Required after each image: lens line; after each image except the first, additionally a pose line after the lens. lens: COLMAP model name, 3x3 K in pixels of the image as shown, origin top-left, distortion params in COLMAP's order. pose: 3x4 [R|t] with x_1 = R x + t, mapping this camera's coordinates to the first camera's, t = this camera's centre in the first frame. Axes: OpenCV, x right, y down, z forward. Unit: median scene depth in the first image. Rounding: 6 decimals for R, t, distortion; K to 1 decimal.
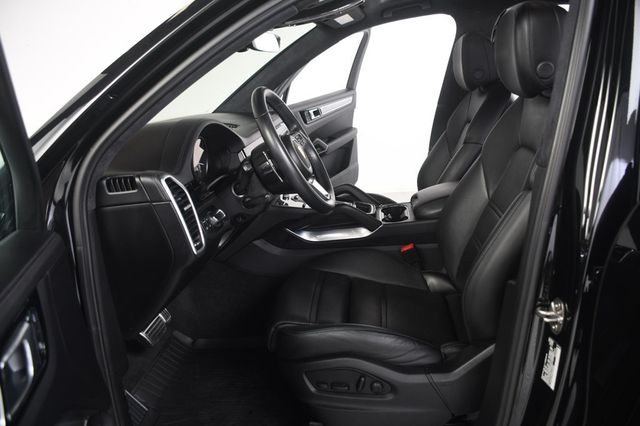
lens RADIAL K [[484.6, 0, 318.8], [0, 484.6, 213.1], [0, 0, 1]] dist [-0.121761, 0.035109]
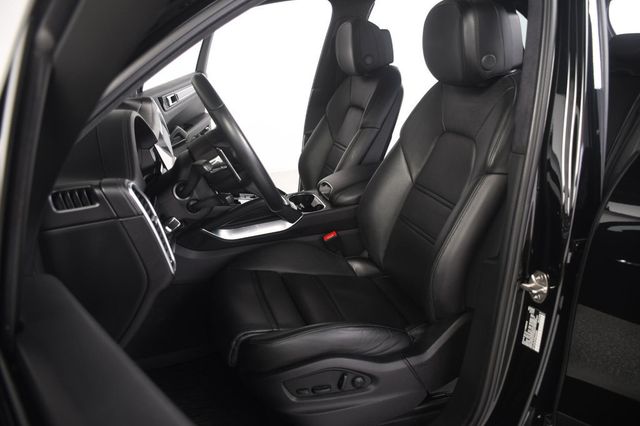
lens RADIAL K [[484.6, 0, 320.0], [0, 484.6, 213.8], [0, 0, 1]] dist [-0.121761, 0.035109]
pose [[0.922744, -0.089751, 0.374819, -0.283067], [0.075402, 0.995754, 0.052807, -0.039180], [-0.377967, -0.020465, 0.925593, 0.117048]]
